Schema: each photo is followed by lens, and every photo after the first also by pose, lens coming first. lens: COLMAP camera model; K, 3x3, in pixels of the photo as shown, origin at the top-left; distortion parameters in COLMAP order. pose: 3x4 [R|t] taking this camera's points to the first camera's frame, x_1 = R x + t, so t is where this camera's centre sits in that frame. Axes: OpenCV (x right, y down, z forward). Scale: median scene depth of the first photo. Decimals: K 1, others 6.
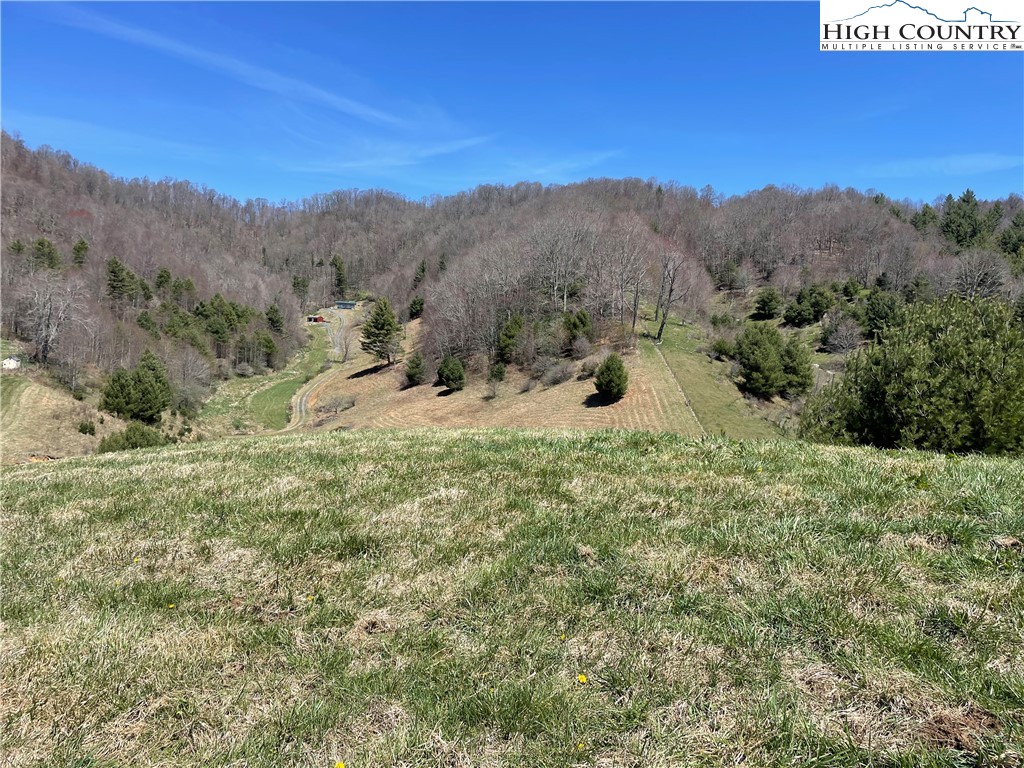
lens RADIAL K [[770.9, 0, 515.6], [0, 770.9, 389.3], [0, 0, 1]] dist [0.099533, -0.127363]
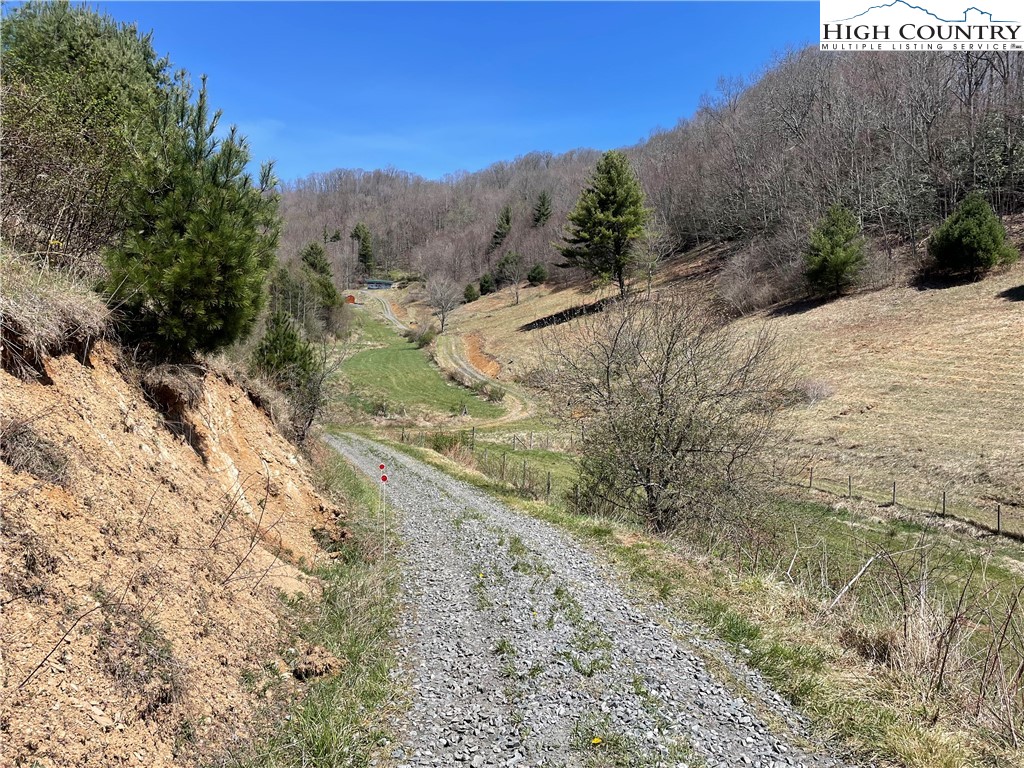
lens RADIAL K [[770.9, 0, 497.8], [0, 770.9, 377.9], [0, 0, 1]] dist [0.099533, -0.127363]
pose [[0.999467, -0.008049, 0.031636, -0.189265], [0.009925, 0.998173, -0.059600, 0.033899], [-0.031099, 0.059882, 0.997721, 0.398664]]
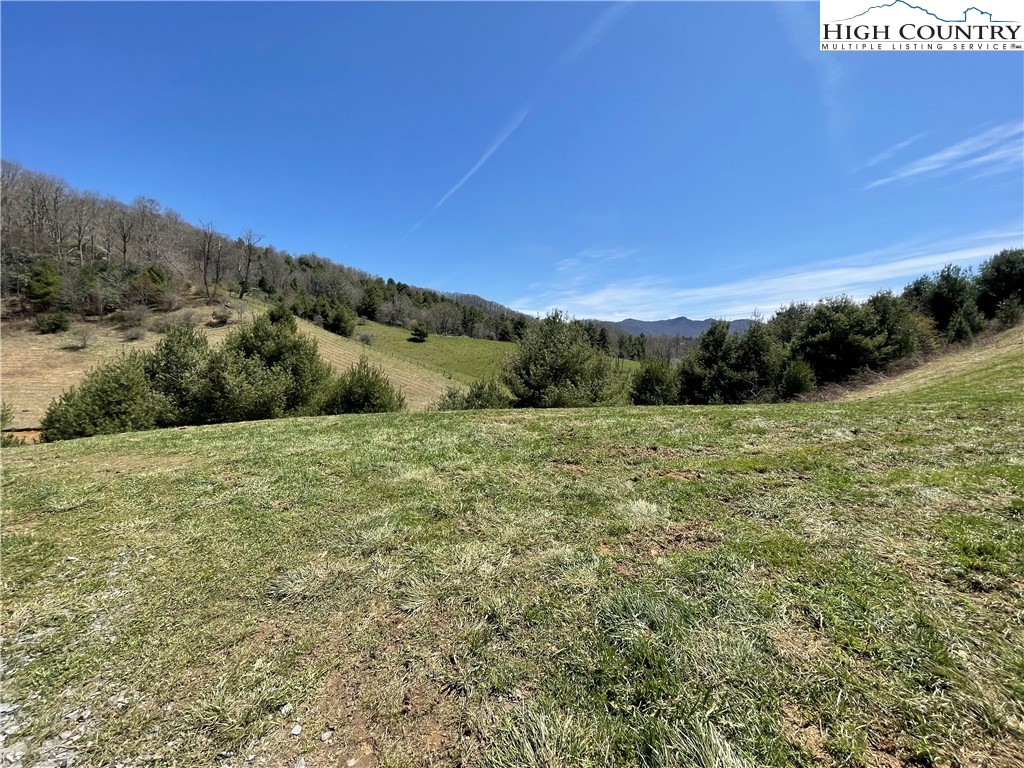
lens RADIAL K [[410.2, 0, 511.7], [0, 410.2, 376.6], [0, 0, 1]] dist [-0.003133, 0.000421]
pose [[0.305035, -0.088227, 0.948246, -0.181193], [0.053790, 0.995706, 0.075339, 0.019839], [-0.950821, 0.028025, 0.308471, 0.197985]]
